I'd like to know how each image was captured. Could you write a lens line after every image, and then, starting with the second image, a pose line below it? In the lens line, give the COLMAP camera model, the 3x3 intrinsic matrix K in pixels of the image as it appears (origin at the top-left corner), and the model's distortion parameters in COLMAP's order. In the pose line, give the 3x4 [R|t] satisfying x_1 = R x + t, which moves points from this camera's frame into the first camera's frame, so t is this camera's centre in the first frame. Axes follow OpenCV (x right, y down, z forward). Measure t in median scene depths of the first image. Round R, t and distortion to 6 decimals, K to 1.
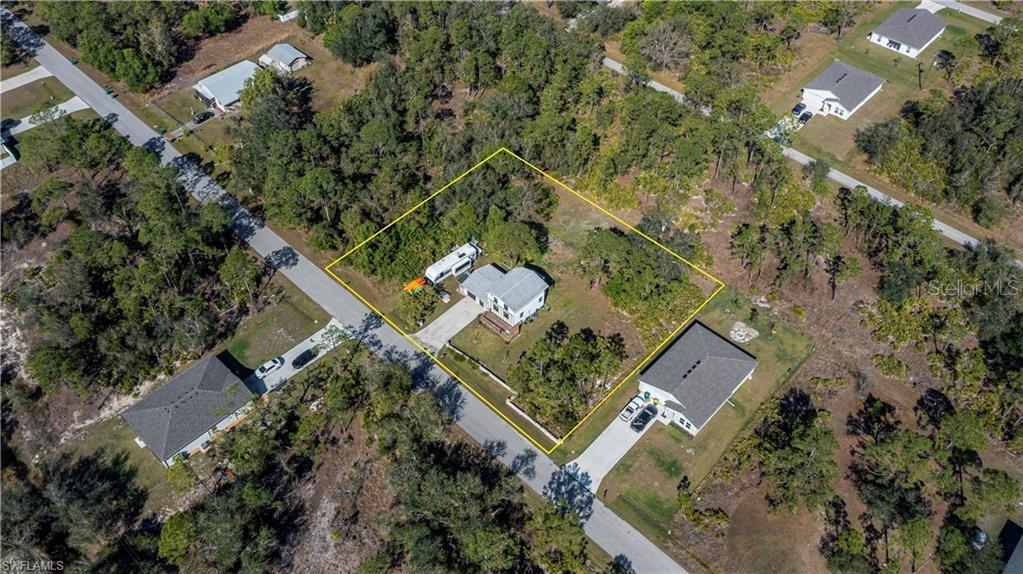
lens RADIAL K [[771.5, 0, 511.5], [0, 771.5, 287.0], [0, 0, 1]] dist [-0.045944, 0.002565]
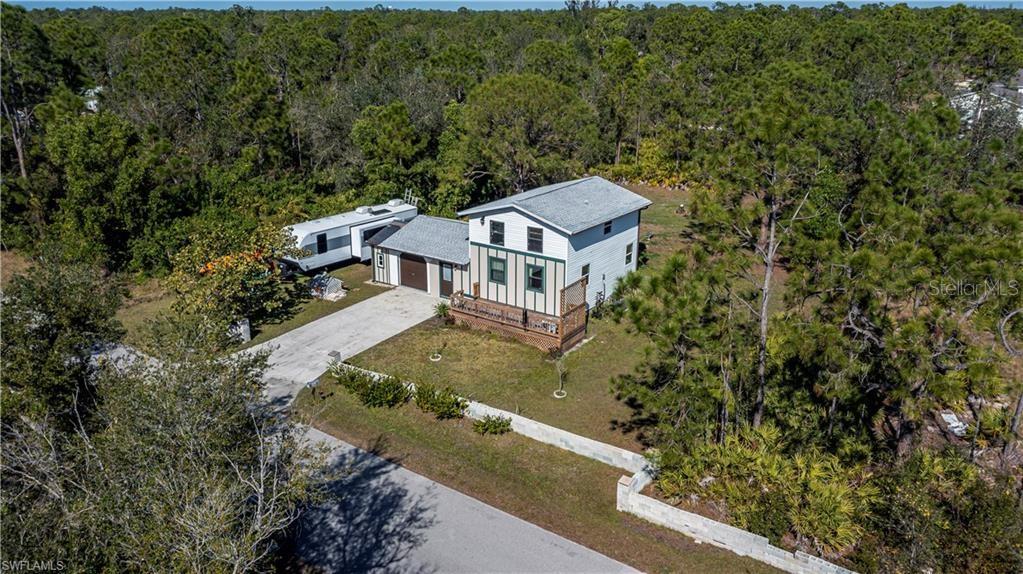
lens RADIAL K [[746.7, 0, 511.5], [0, 746.7, 287.0], [0, 0, 1]] dist [-0.072969, -0.000578]
pose [[0.986896, -0.032460, 0.158056, -0.061748], [0.103076, 0.880459, -0.462782, 0.171638], [-0.124140, 0.473009, 0.872268, 0.753999]]
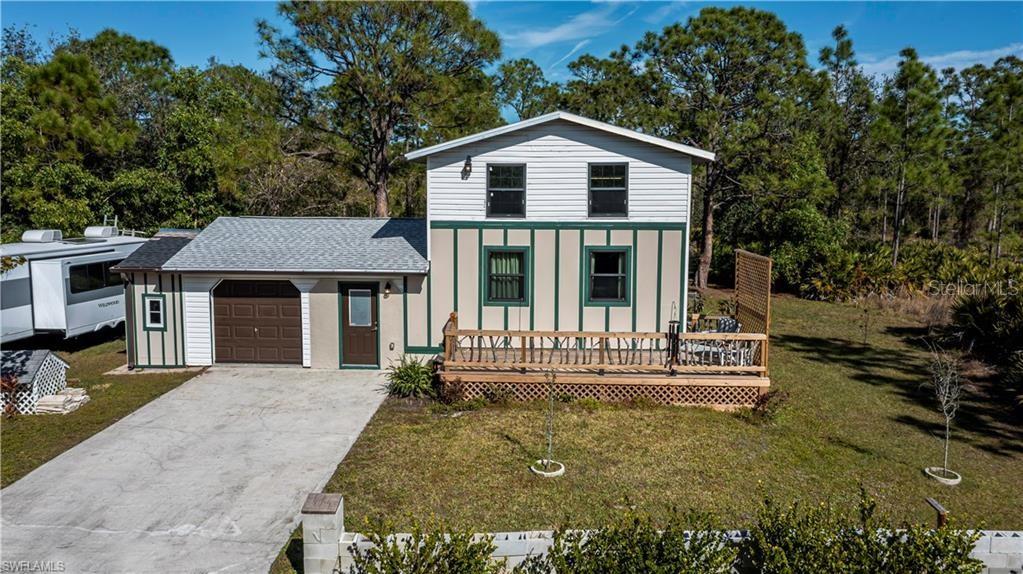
lens RADIAL K [[805.3, 0, 511.5], [0, 805.3, 287.0], [0, 0, 1]] dist [-0.010310, -0.005258]
pose [[0.751416, -0.063663, 0.656751, -0.114510], [0.468529, 0.752320, -0.463136, 0.096790], [-0.464602, 0.655714, 0.595133, 0.925221]]
